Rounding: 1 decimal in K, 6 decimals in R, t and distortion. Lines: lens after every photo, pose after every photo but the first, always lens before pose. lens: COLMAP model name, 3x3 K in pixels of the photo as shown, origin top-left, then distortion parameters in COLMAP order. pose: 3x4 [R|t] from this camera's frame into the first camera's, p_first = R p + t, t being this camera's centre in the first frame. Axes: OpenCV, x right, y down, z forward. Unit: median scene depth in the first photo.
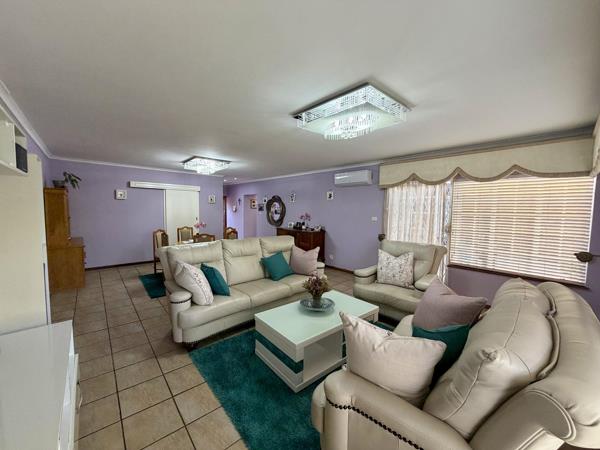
lens RADIAL K [[238.3, 0, 300.0], [0, 238.3, 225.0], [0, 0, 1]] dist [-0.001241, -0.000161]
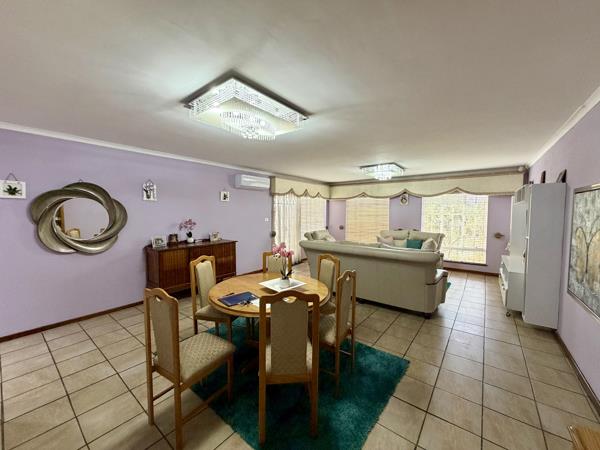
lens RADIAL K [[238.3, 0, 300.0], [0, 238.3, 225.0], [0, 0, 1]] dist [-0.001241, -0.000161]
pose [[-0.180340, -0.070650, 0.981064, -0.823247], [0.056183, 0.995049, 0.081985, -0.085538], [-0.981999, 0.069904, -0.175477, 0.994840]]
